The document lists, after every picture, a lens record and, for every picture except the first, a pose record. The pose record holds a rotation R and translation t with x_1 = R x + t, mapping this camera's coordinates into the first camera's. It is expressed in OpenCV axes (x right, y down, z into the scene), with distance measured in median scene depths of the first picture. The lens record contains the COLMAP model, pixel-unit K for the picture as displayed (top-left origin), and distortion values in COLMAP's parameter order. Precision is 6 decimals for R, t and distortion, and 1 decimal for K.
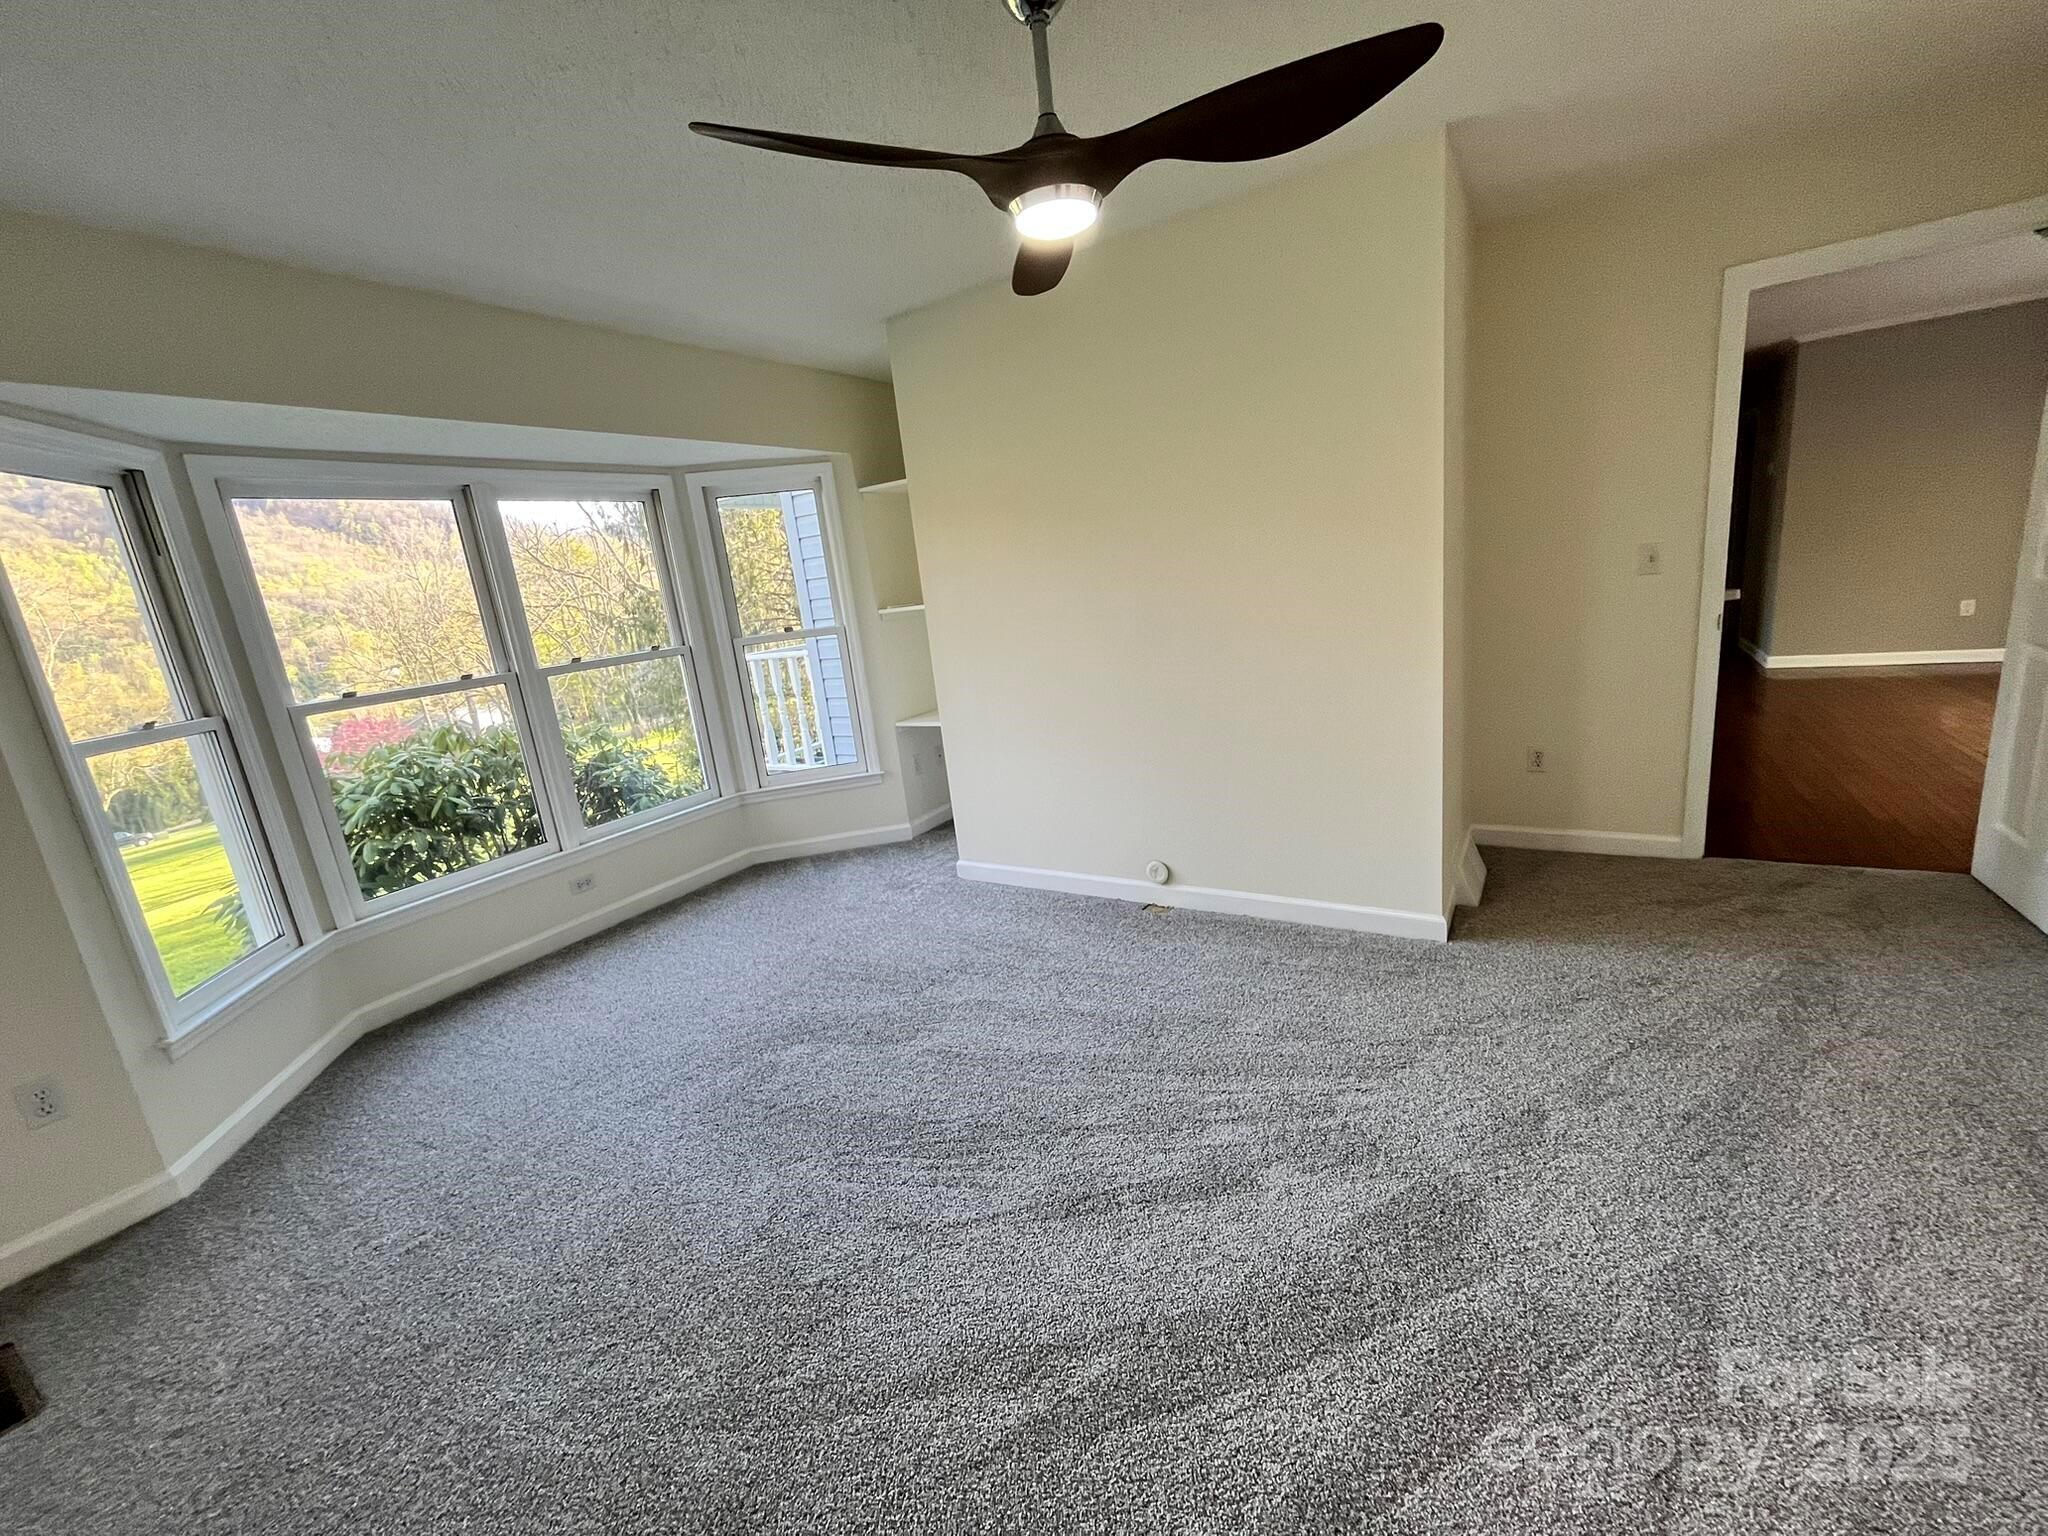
lens RADIAL K [[825.1, 0, 1026.0], [0, 825.1, 768.4], [0, 0, 1]] dist [-0.004611, 0.000568]
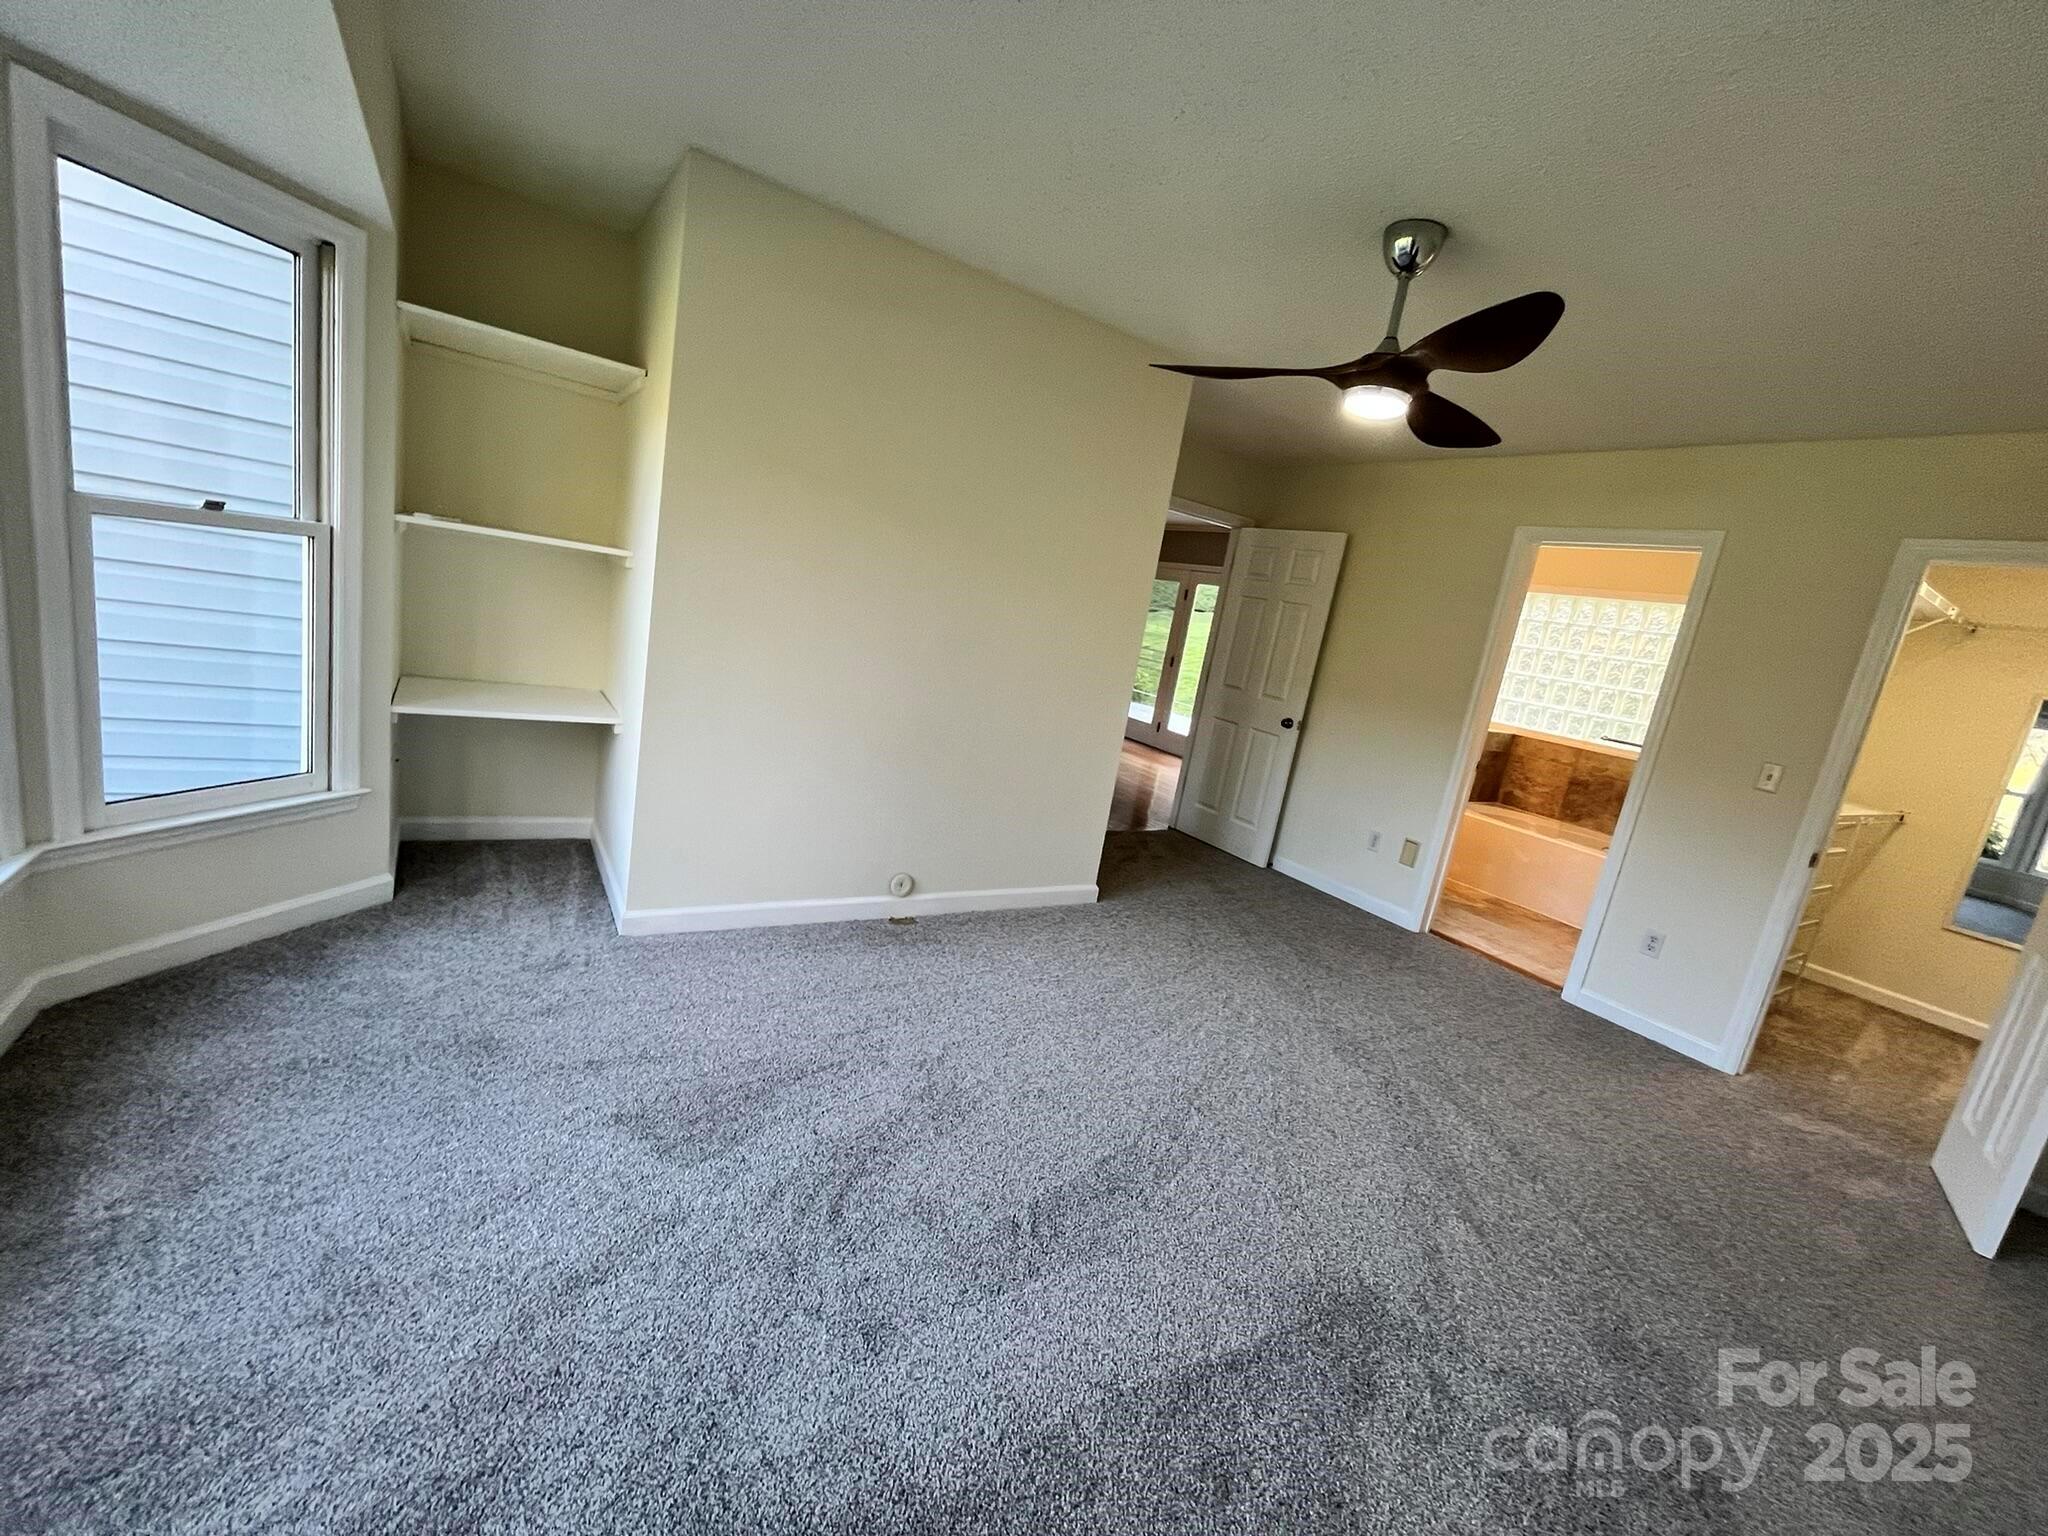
lens RADIAL K [[825.1, 0, 1035.8], [0, 825.1, 766.3], [0, 0, 1]] dist [-0.004611, 0.000568]
pose [[0.390422, -0.001346, 0.920635, -0.666059], [-0.009598, 0.999939, 0.005532, -0.025095], [-0.920586, -0.010997, 0.390386, 0.433187]]
